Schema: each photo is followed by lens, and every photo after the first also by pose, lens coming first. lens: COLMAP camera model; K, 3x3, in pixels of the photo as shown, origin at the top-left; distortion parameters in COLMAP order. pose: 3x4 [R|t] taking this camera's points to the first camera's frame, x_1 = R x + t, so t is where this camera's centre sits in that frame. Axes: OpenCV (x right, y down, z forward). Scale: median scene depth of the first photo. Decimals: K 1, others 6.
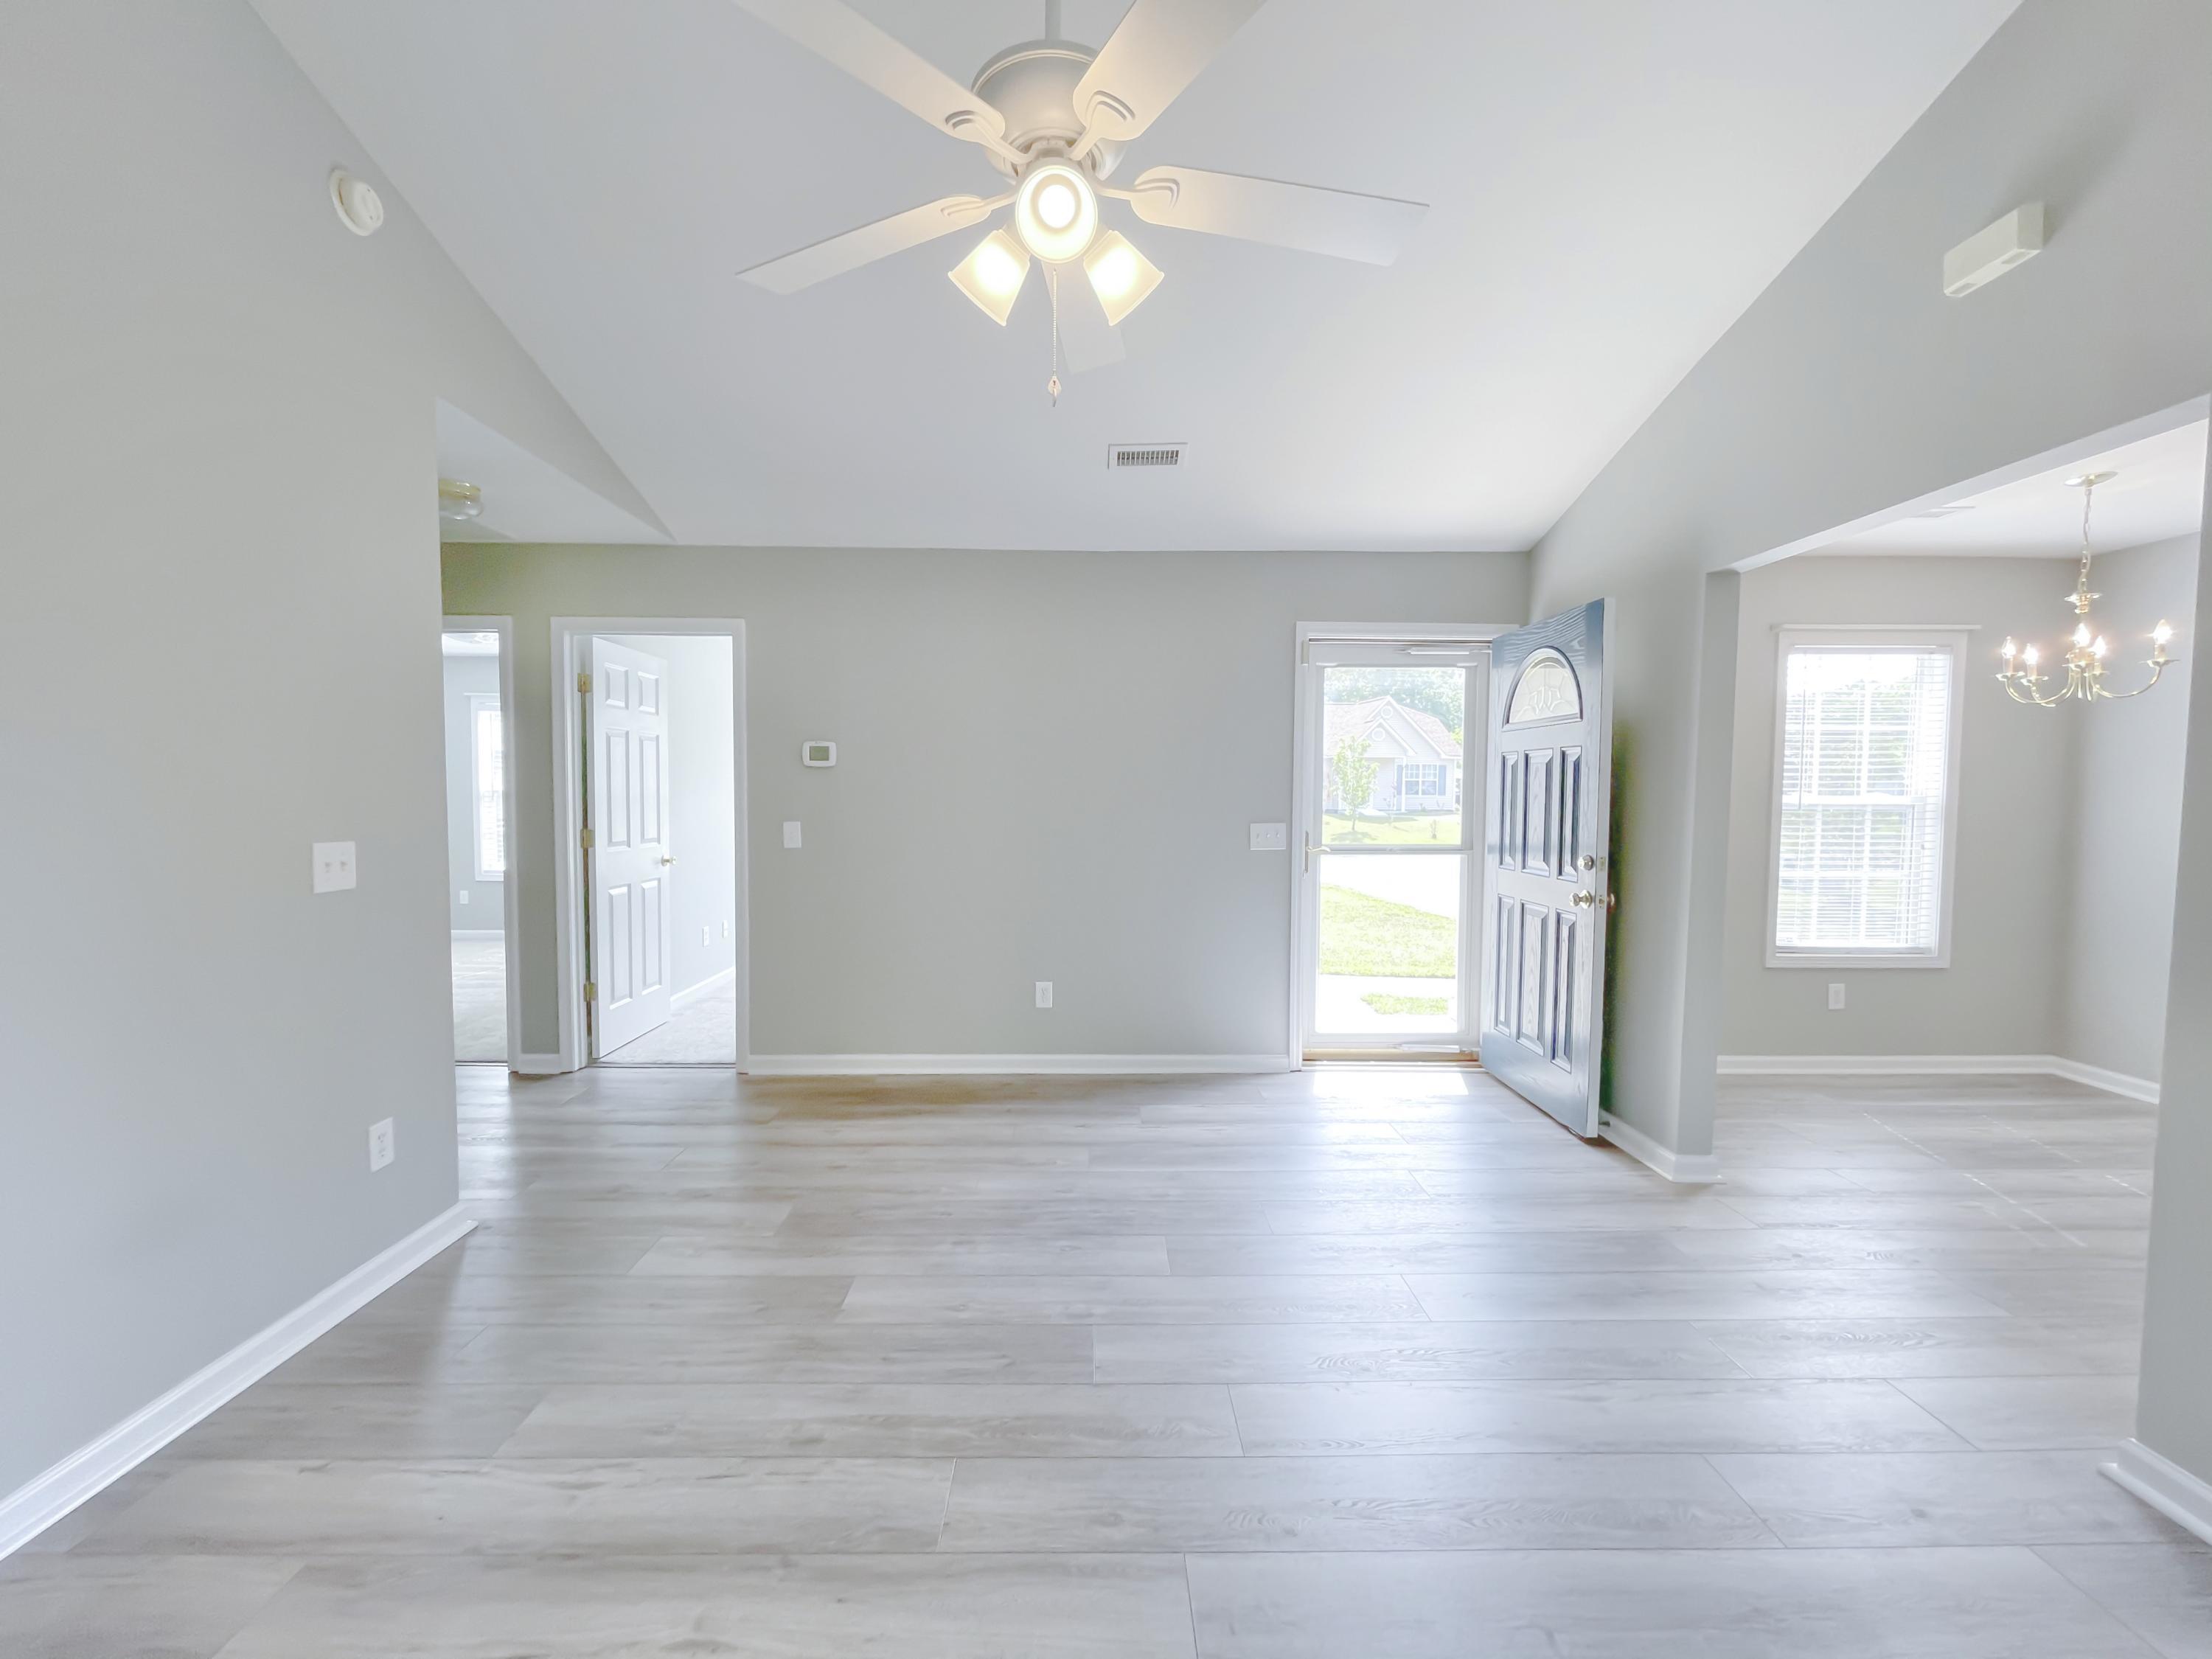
lens RADIAL K [[898.5, 0, 1103.1], [0, 898.5, 828.0], [0, 0, 1]] dist [-0.004552, 0.000786]
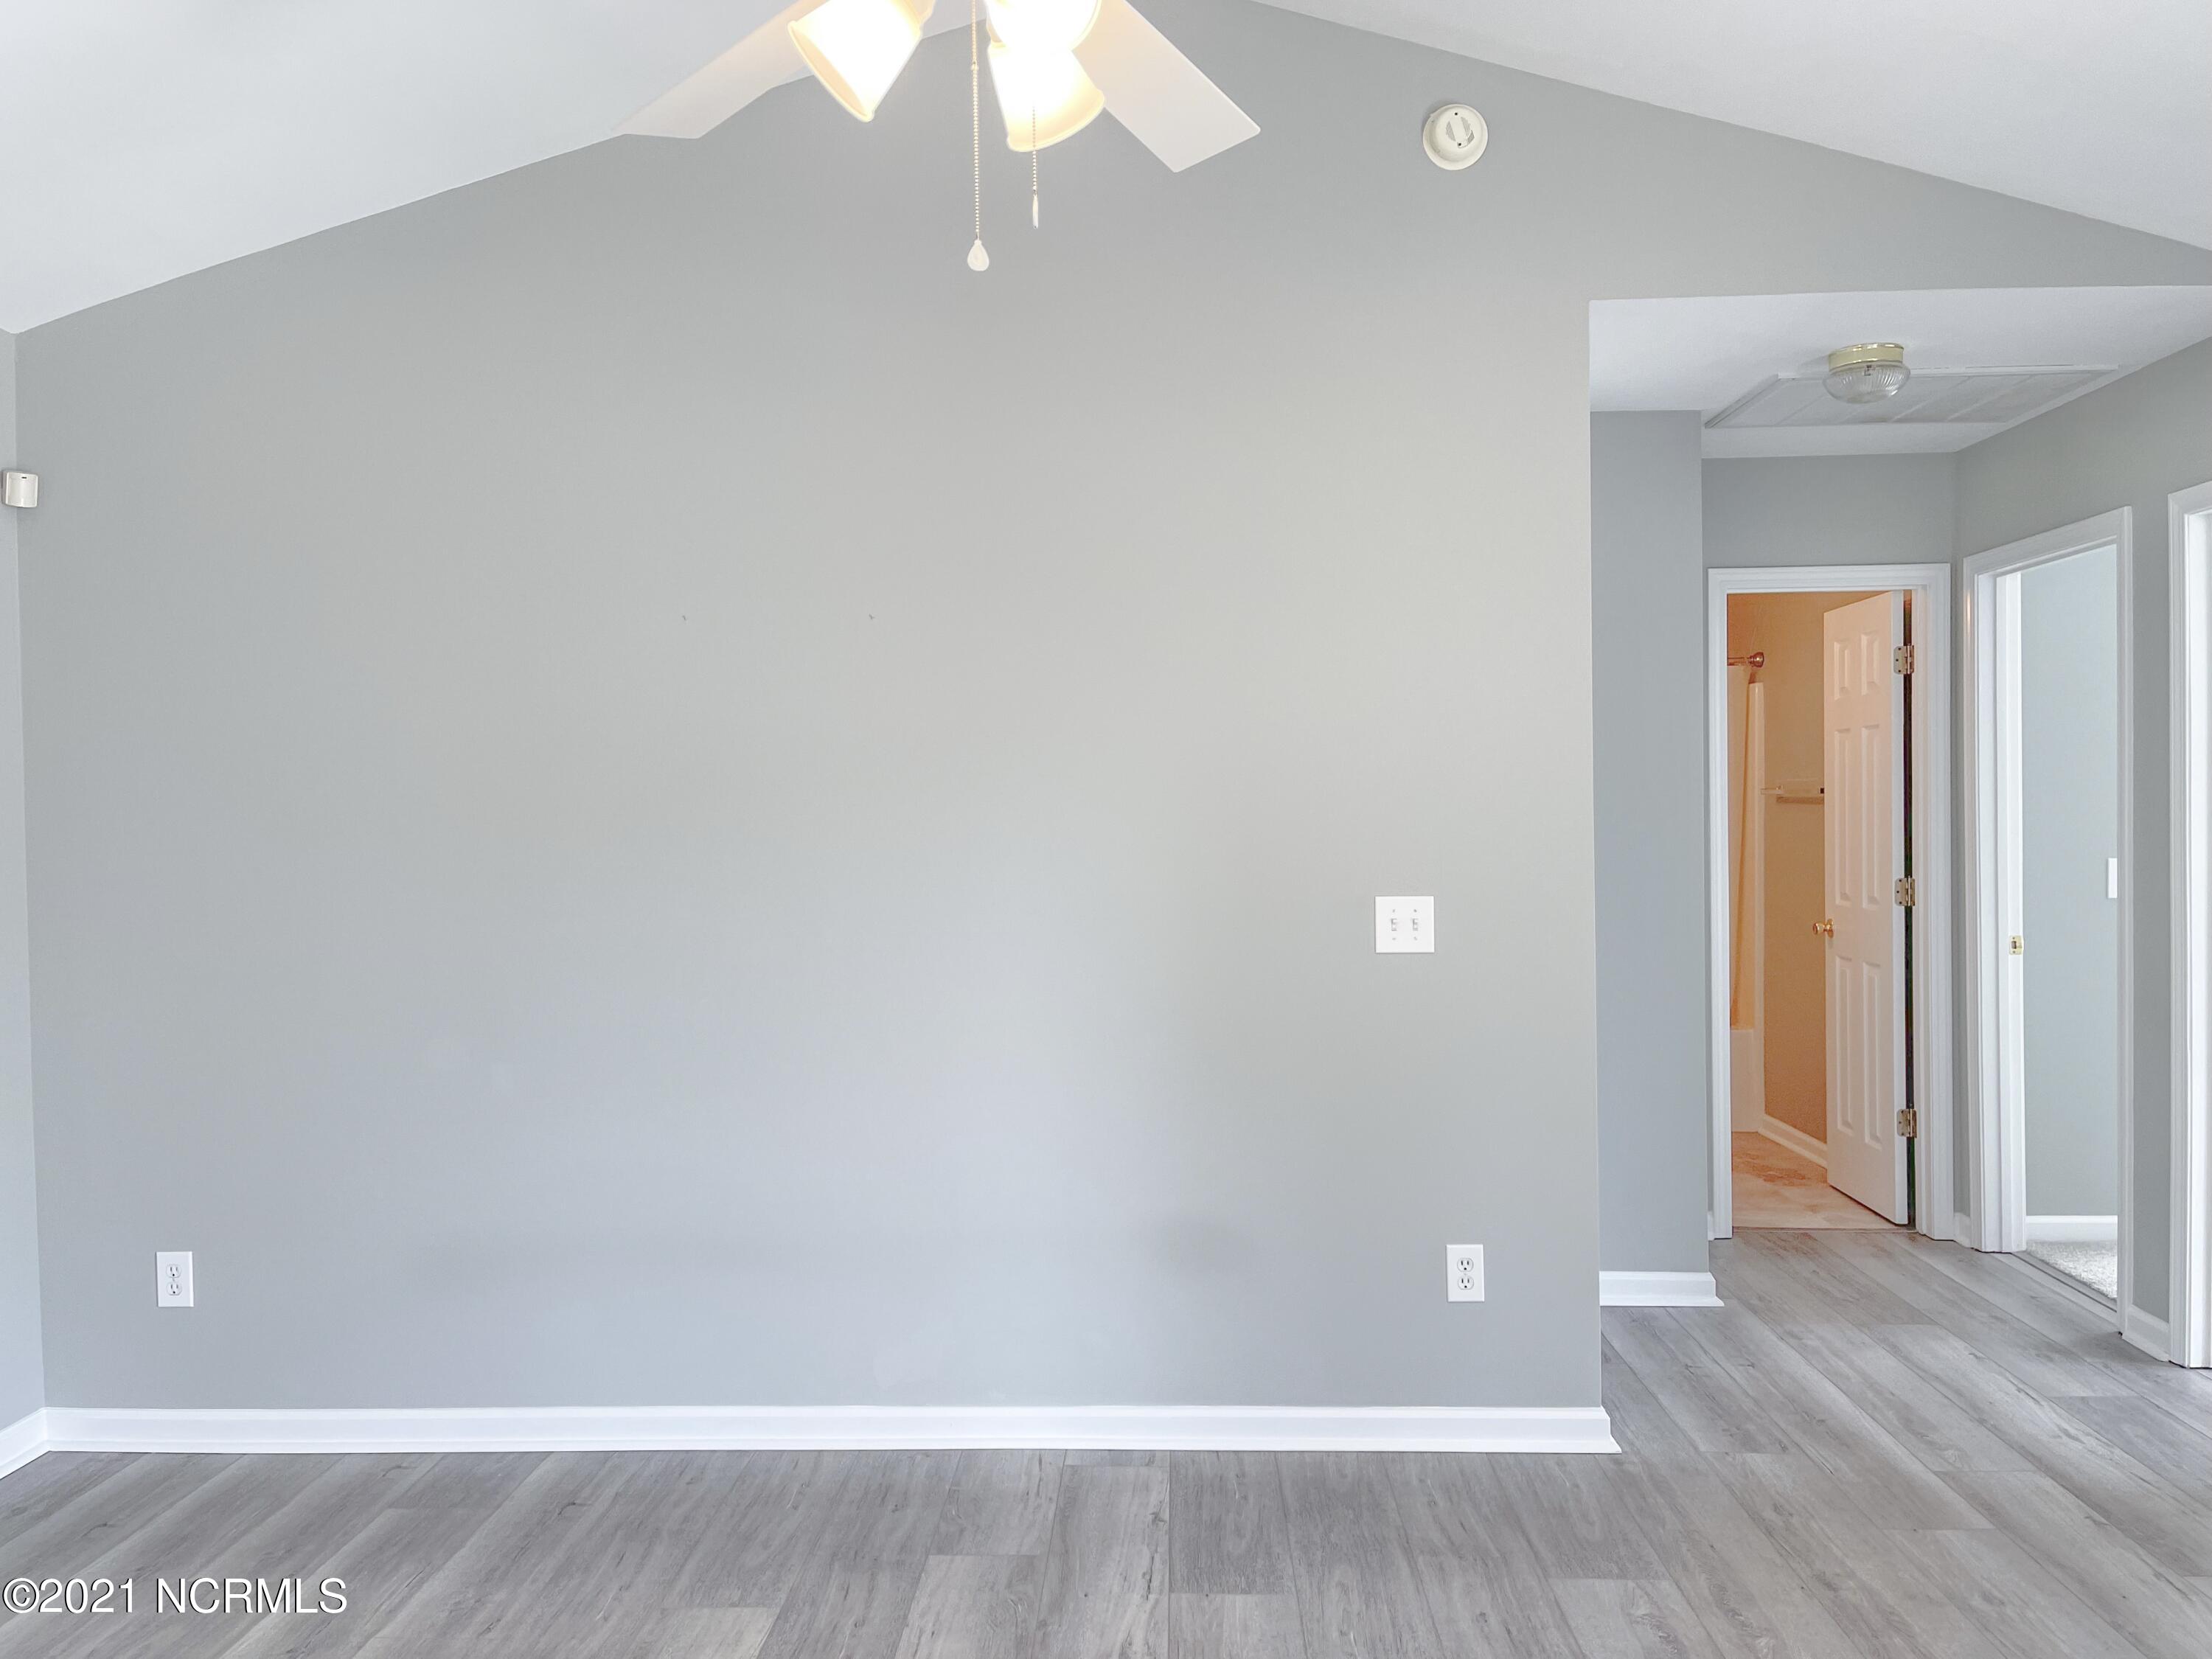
lens RADIAL K [[1666.8, 0, 1084.0], [0, 1666.8, 831.7], [0, 0, 1]] dist [0.049856, -0.070392]
pose [[-0.066970, 0.005874, -0.997738, 0.607946], [-0.025847, 0.999637, 0.007620, -0.040065], [0.997420, 0.026298, -0.066794, 0.623272]]
